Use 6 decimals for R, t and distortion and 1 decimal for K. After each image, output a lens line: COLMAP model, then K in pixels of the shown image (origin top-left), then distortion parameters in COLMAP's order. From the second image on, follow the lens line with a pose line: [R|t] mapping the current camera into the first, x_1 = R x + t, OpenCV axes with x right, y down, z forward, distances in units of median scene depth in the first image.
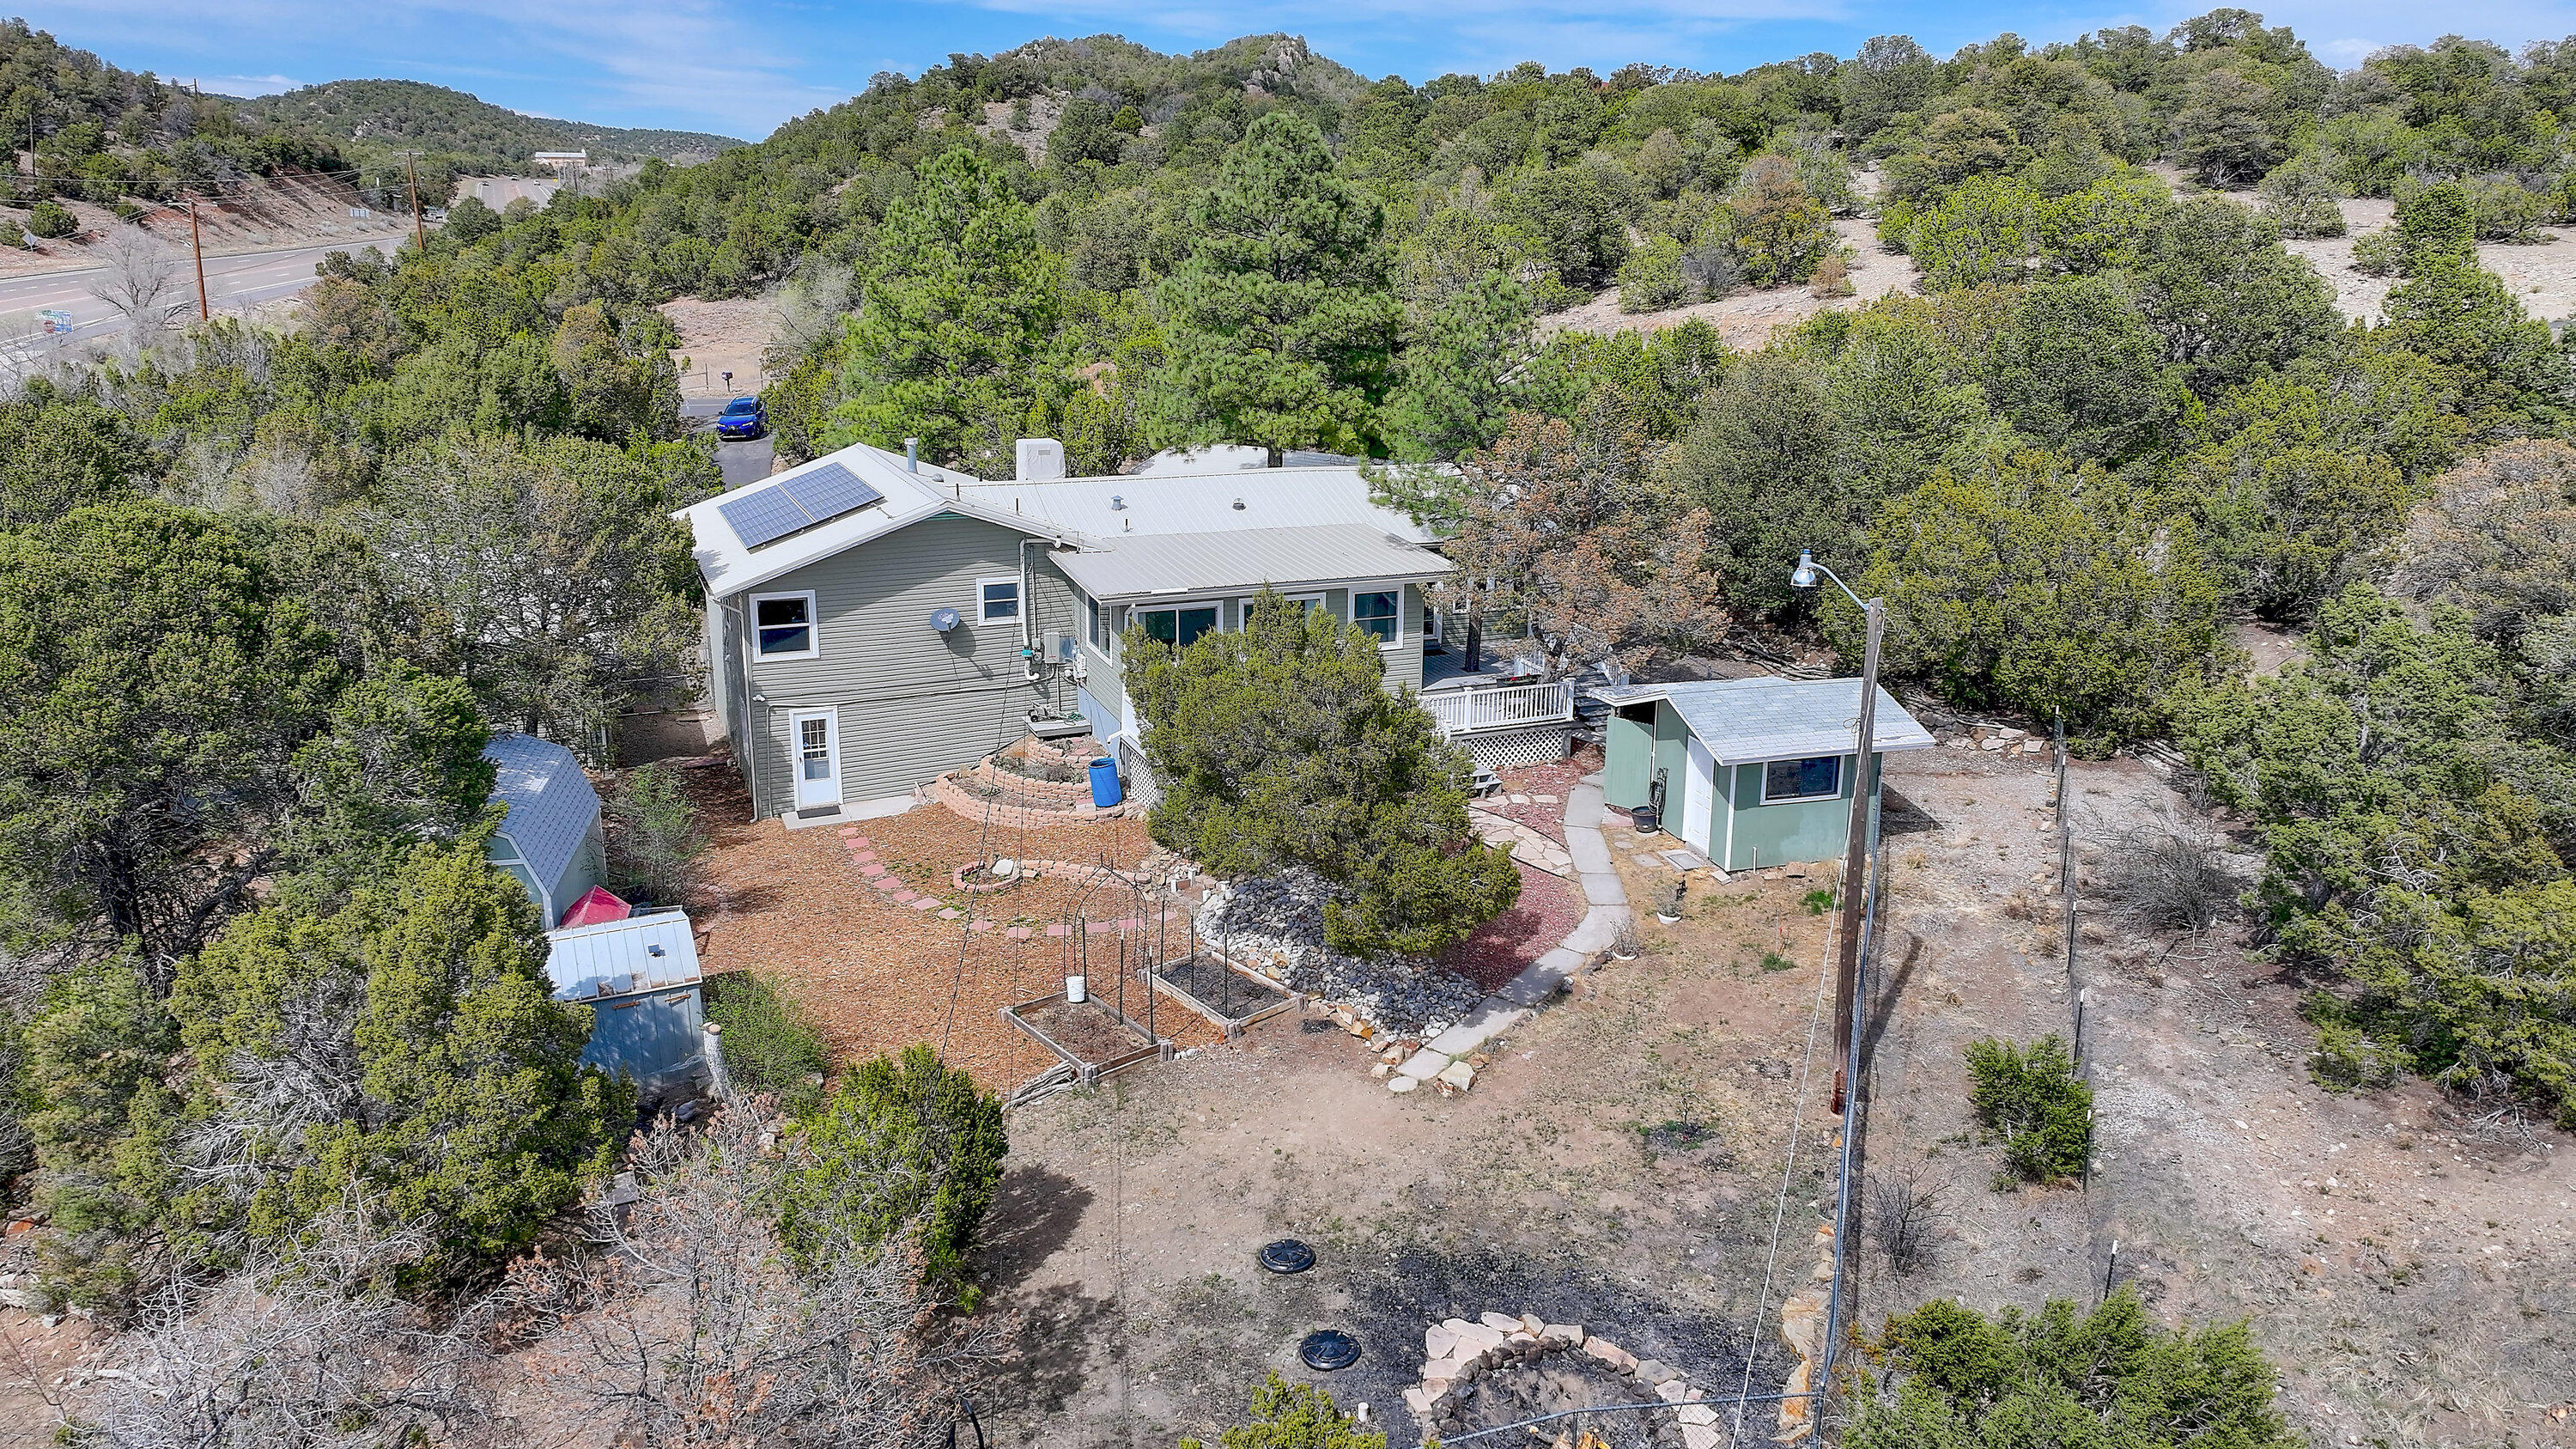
lens RADIAL K [[1826.1, 0, 1288.0], [0, 1826.1, 724.5], [0, 0, 1]] dist [0.003905, 0.000434]
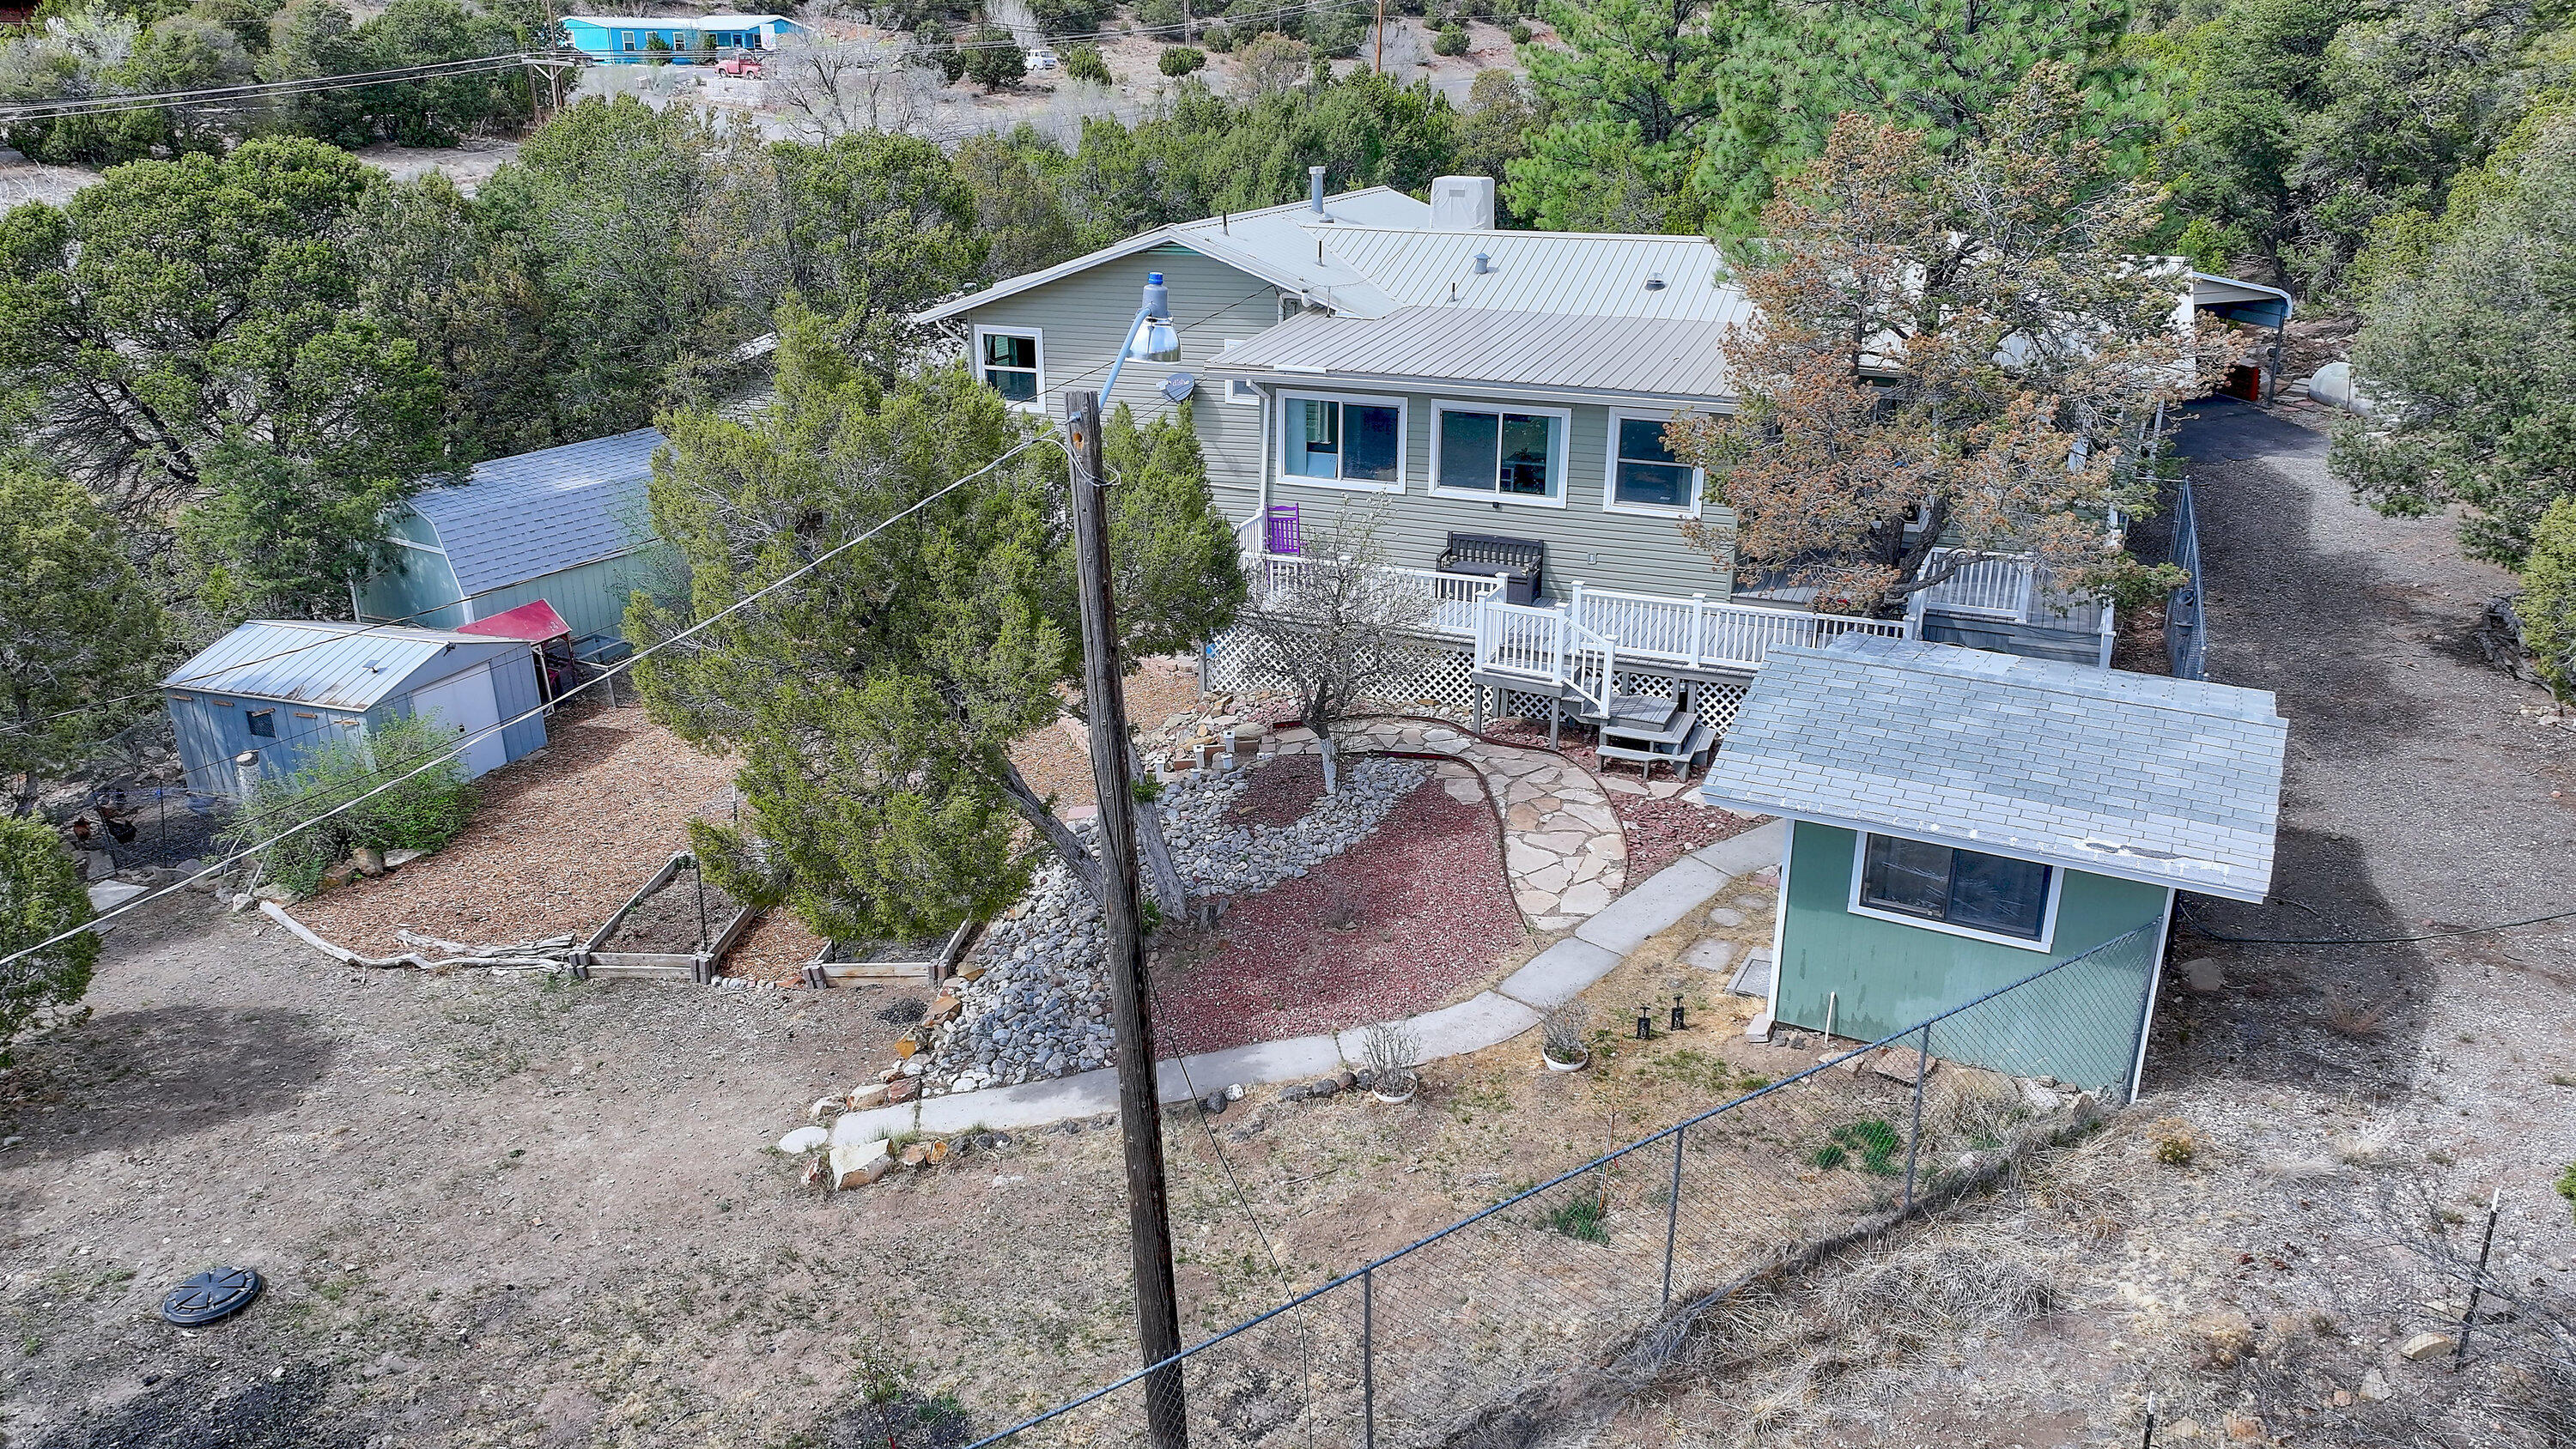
lens RADIAL K [[1801.9, 0, 1429.3], [0, 1801.9, 725.7], [0, 0, 1]] dist [0.025344, 0.000273]
pose [[0.716091, 0.227911, -0.659750, 0.503292], [-0.182787, 0.973437, 0.137877, -0.050640], [0.673649, 0.021861, 0.738728, 0.603423]]
